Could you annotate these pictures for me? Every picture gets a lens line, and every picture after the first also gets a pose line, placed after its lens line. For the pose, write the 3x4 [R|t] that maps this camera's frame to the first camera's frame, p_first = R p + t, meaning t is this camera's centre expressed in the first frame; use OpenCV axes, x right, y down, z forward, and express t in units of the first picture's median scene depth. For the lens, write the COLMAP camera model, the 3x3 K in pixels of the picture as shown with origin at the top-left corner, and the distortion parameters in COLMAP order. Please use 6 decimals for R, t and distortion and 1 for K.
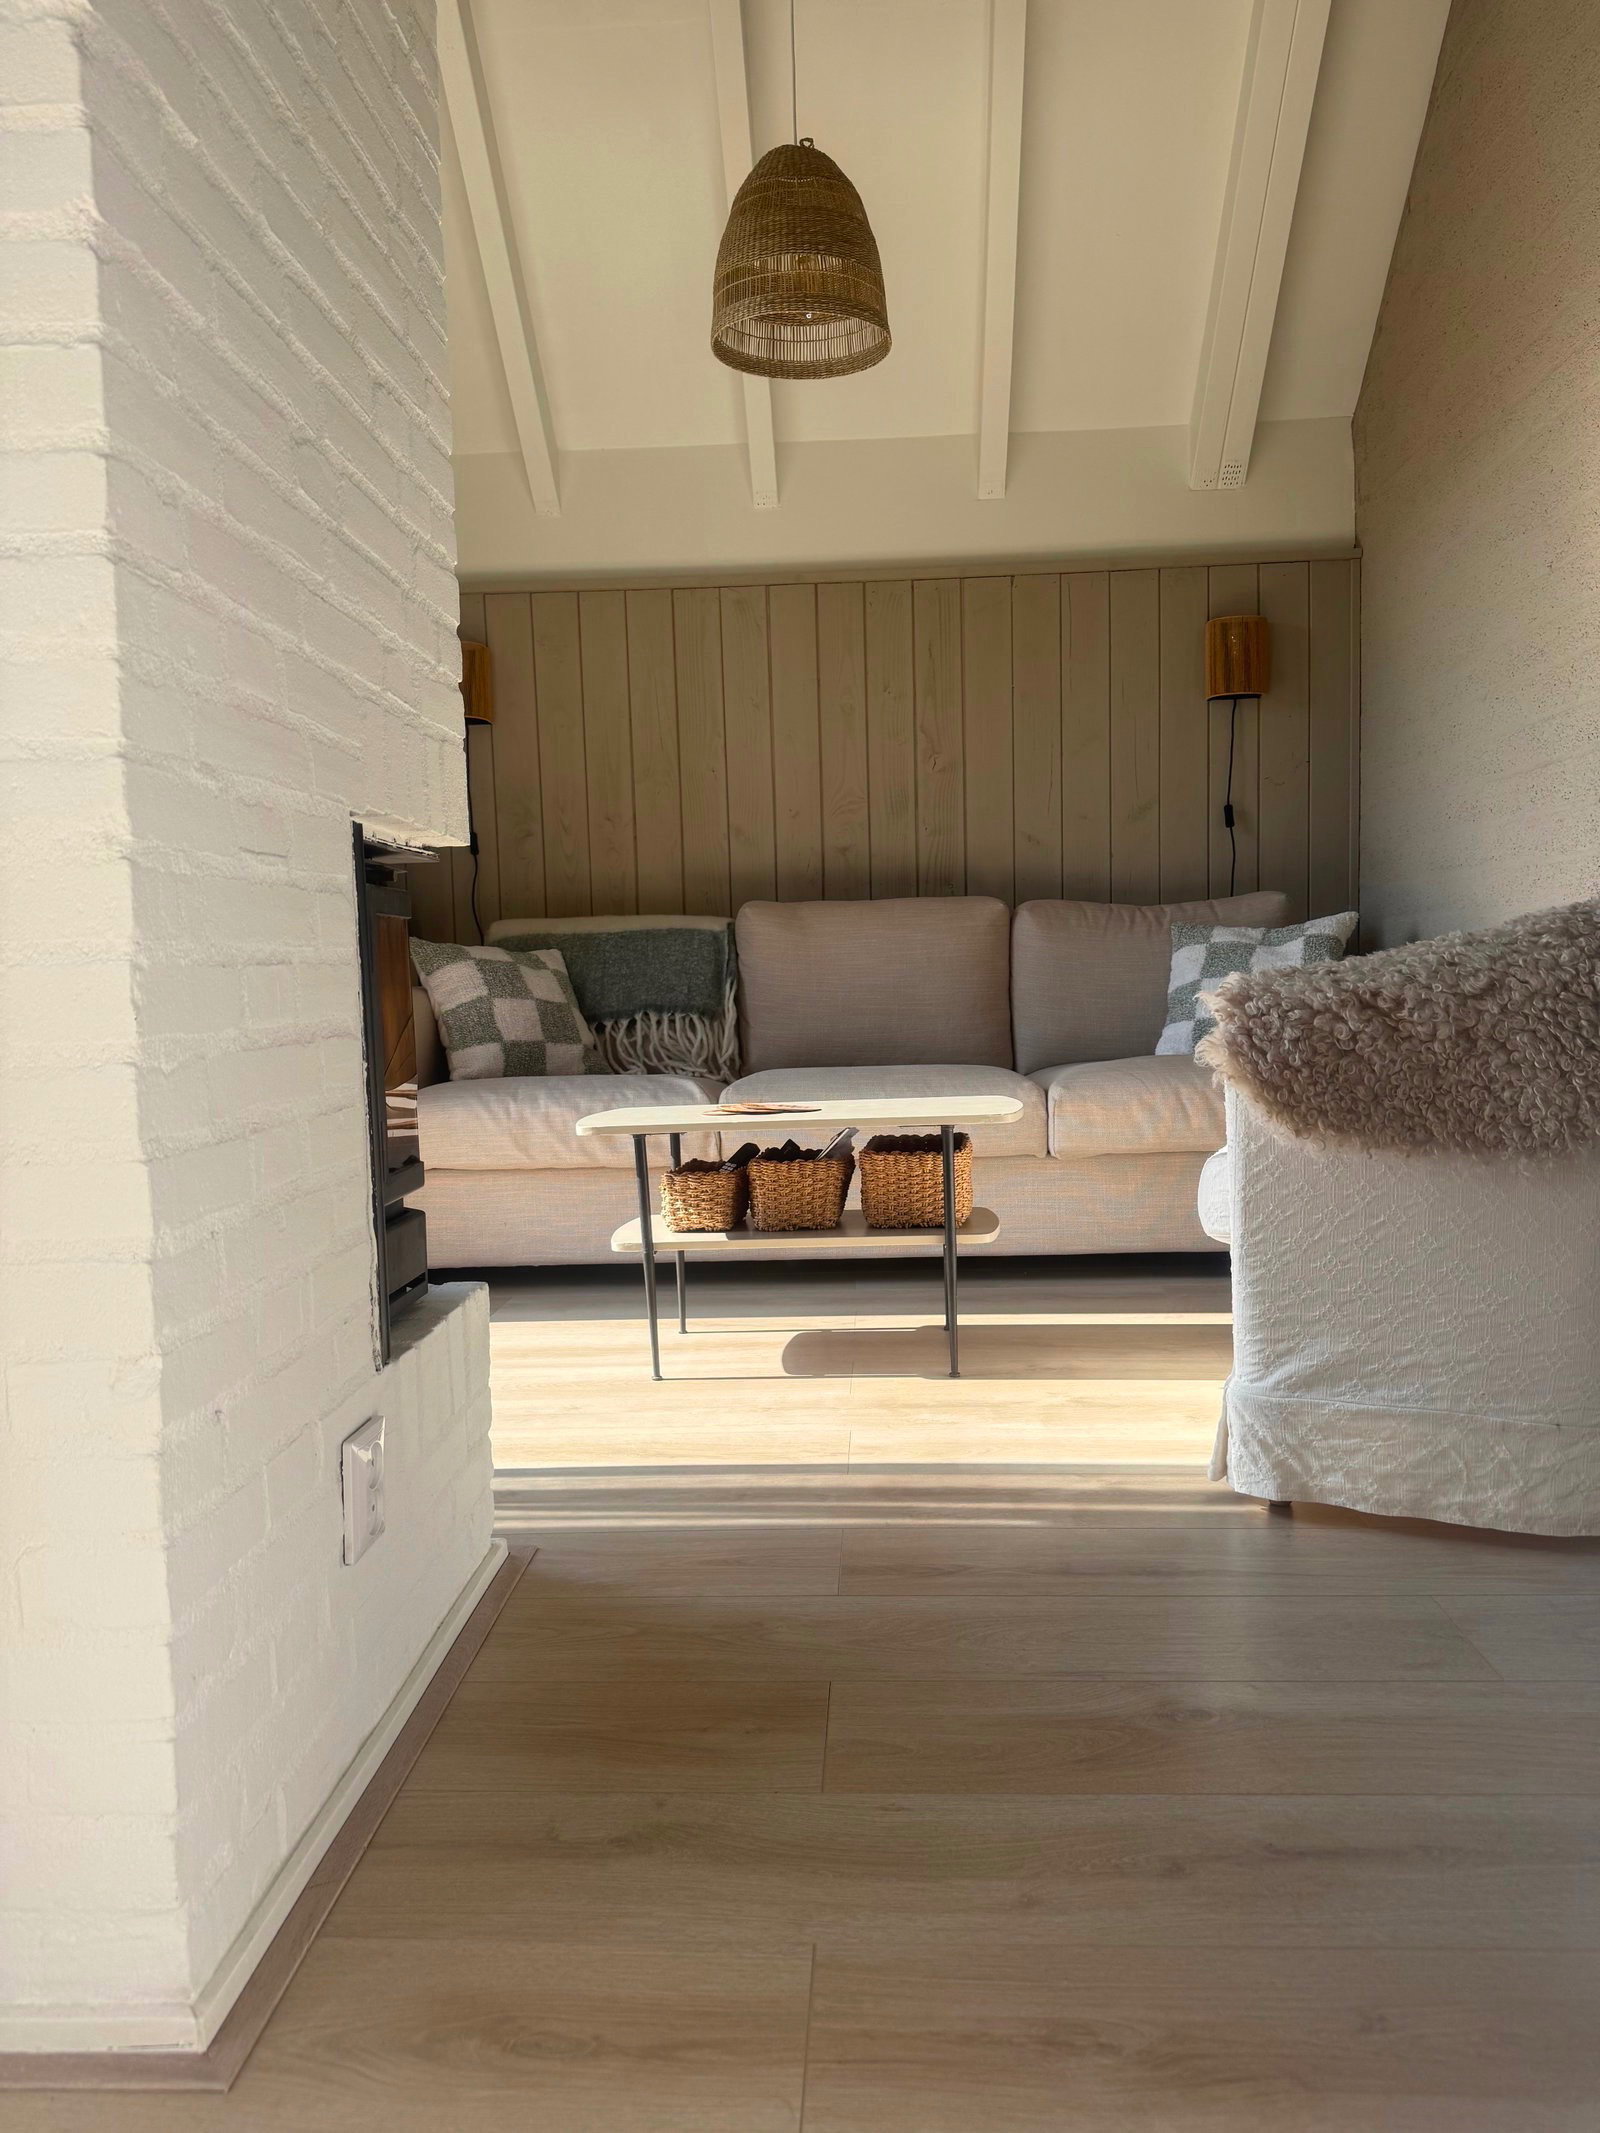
lens RADIAL K [[1498.1, 0, 800.0], [0, 1498.1, 1066.5], [0, 0, 1]] dist [0.104076, -0.143243]
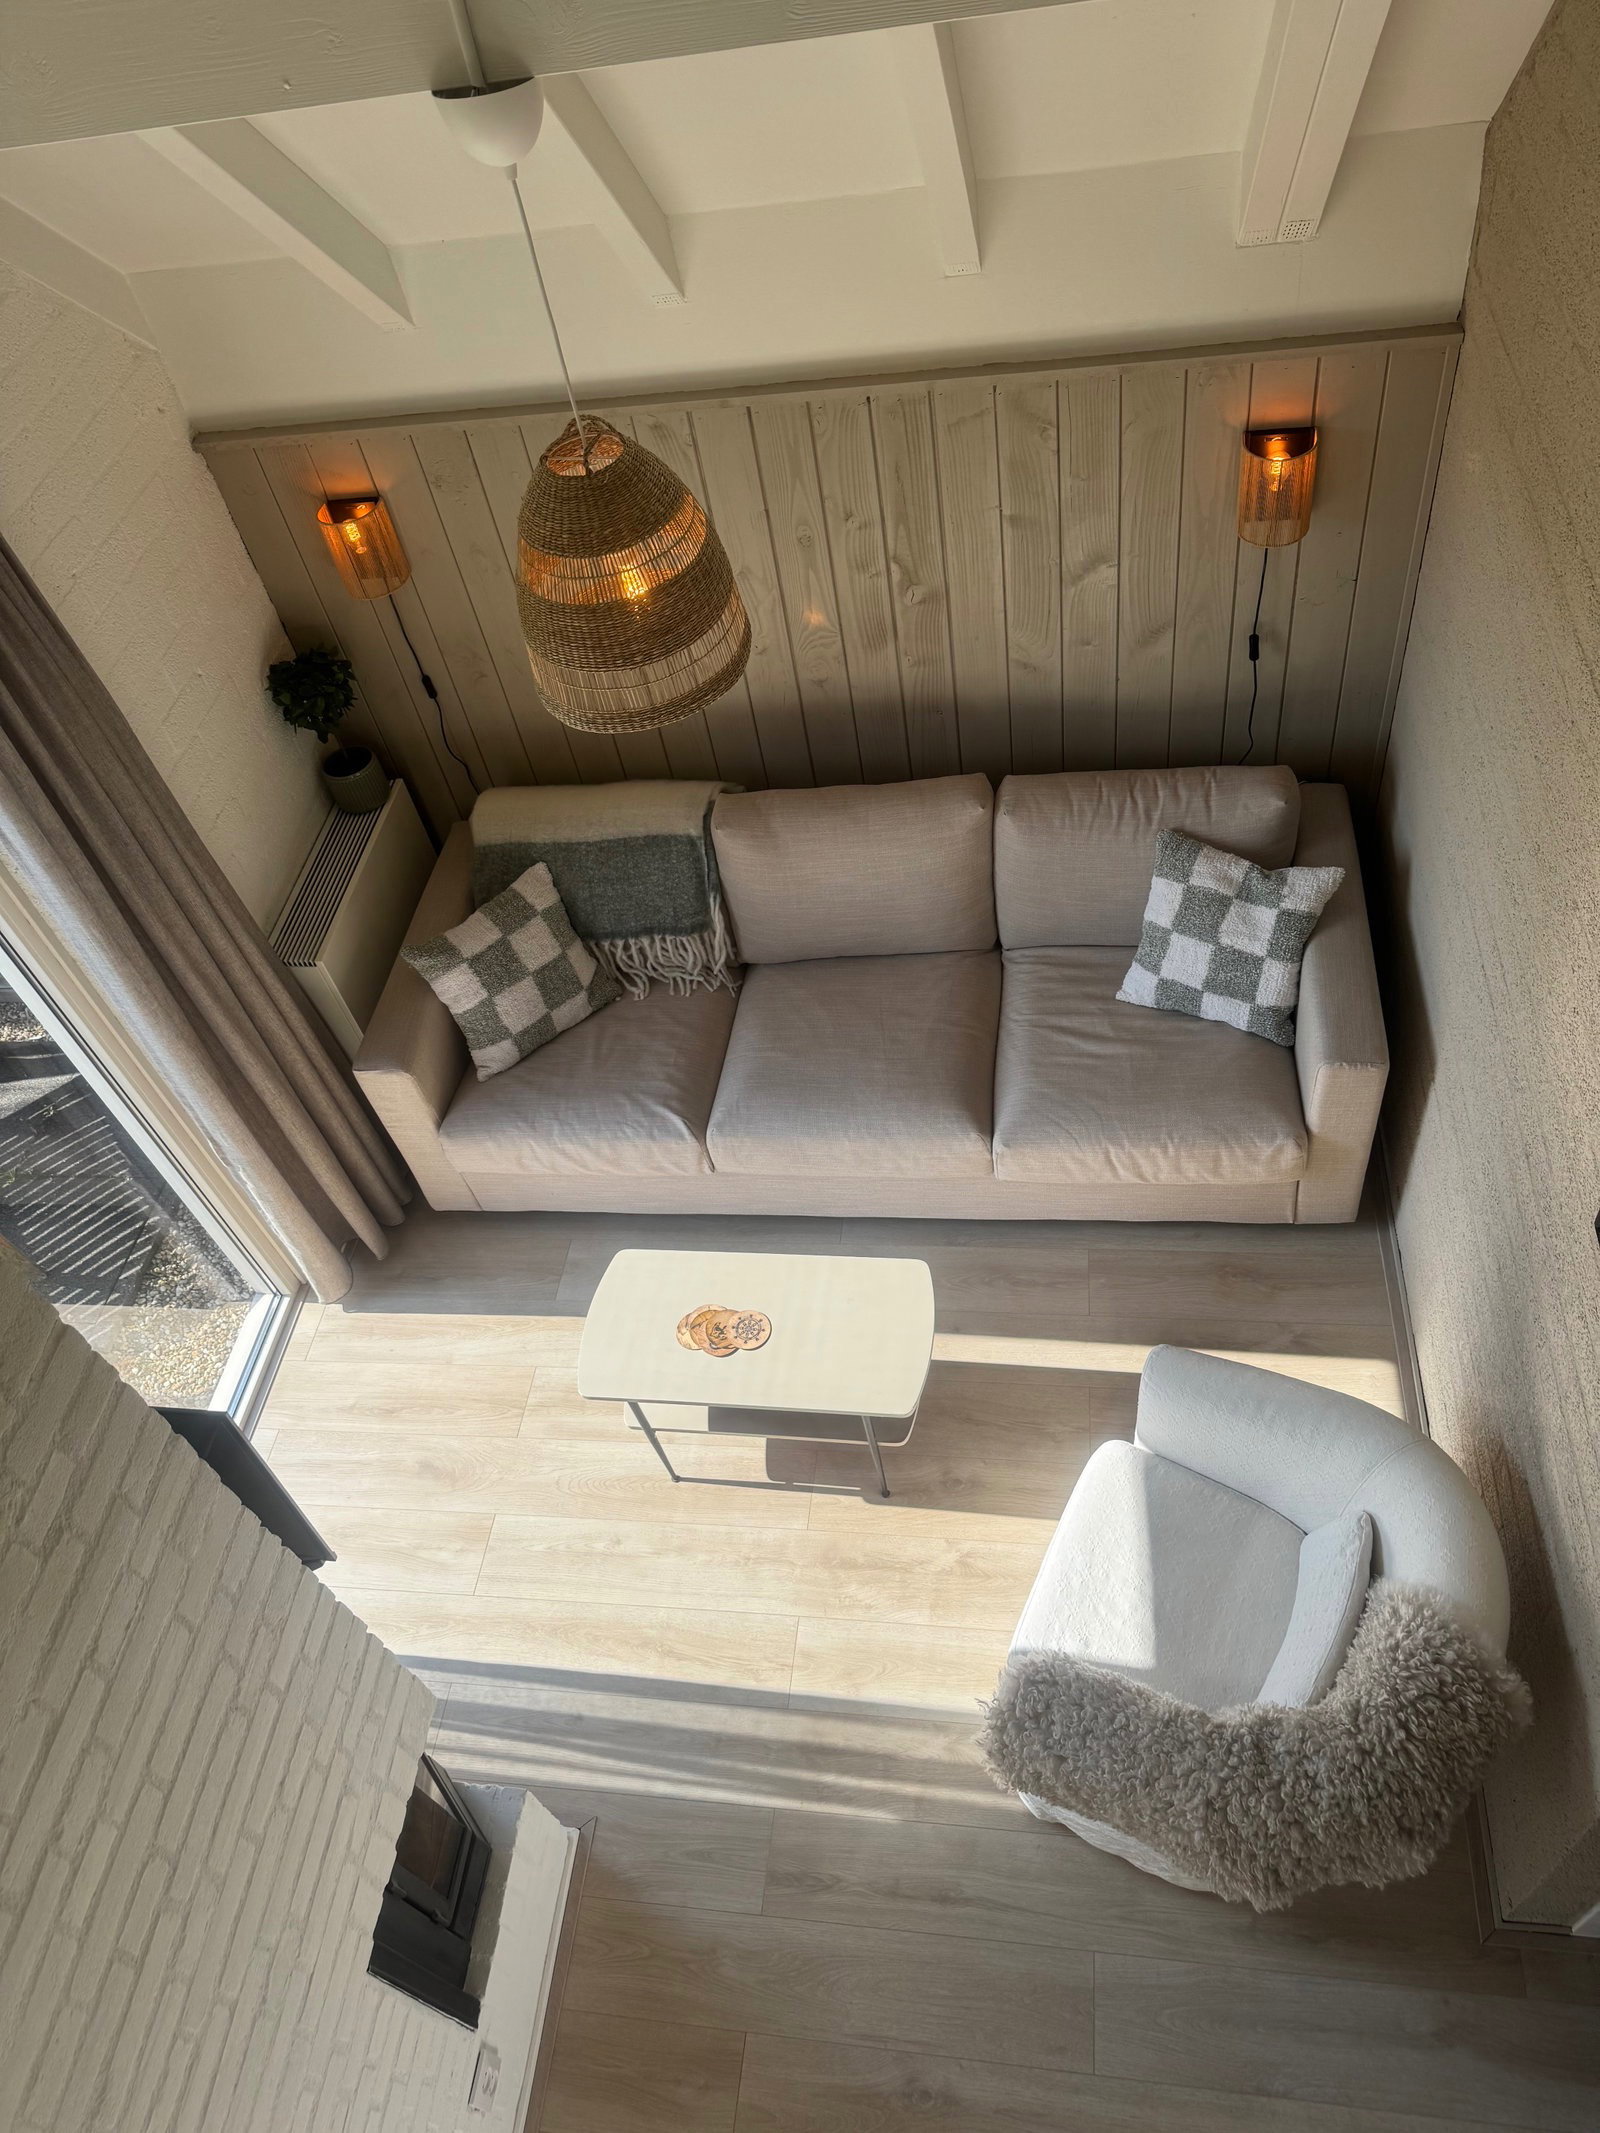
lens RADIAL K [[1498.1, 0, 800.0], [0, 1498.1, 1066.5], [0, 0, 1]] dist [0.104076, -0.143243]
pose [[0.989257, -0.026878, -0.143694, 0.157068], [0.123193, 0.682468, 0.720459, -0.713926], [0.078702, -0.730421, 0.678448, 0.231910]]
